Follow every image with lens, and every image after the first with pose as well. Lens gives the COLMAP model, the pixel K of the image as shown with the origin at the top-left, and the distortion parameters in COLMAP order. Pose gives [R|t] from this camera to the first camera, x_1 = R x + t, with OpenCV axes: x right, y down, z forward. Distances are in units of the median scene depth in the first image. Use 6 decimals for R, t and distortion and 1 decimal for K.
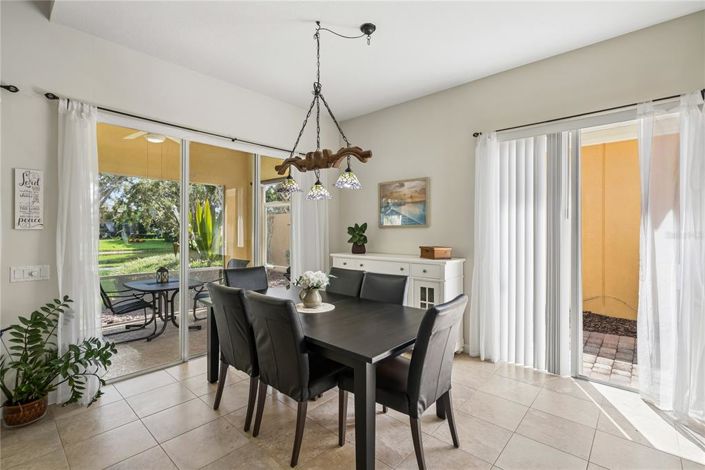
lens RADIAL K [[323.7, 0, 354.5], [0, 323.7, 231.3], [0, 0, 1]] dist [-0.007037, 0.001703]
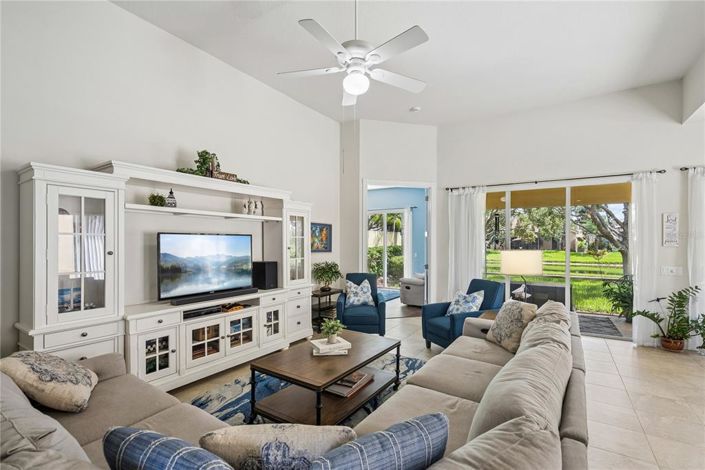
lens RADIAL K [[323.7, 0, 354.9], [0, 323.7, 240.3], [0, 0, 1]] dist [-0.007037, 0.001703]
pose [[0.157975, -0.000991, -0.987443, 0.477049], [-0.002259, 0.999997, -0.001365, -0.032683], [0.987441, 0.002447, 0.157972, -1.007429]]
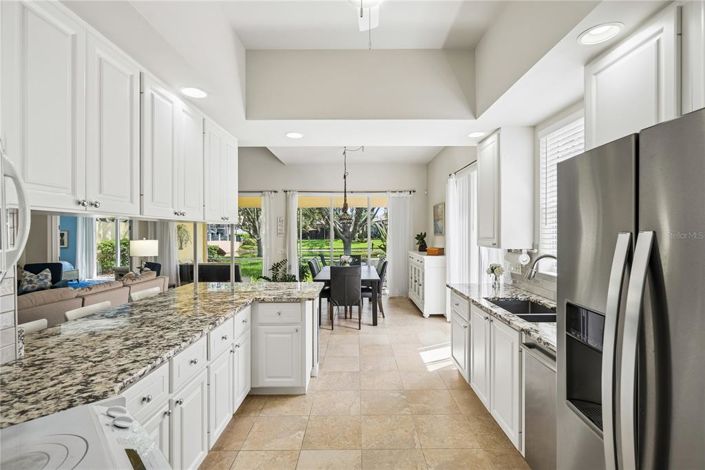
lens RADIAL K [[323.7, 0, 353.4], [0, 323.7, 232.6], [0, 0, 1]] dist [-0.007037, 0.001703]
pose [[0.656713, -0.000601, -0.754140, 1.680029], [0.002401, 0.999996, 0.001294, -0.045369], [0.754136, -0.002660, 0.656712, -0.464253]]
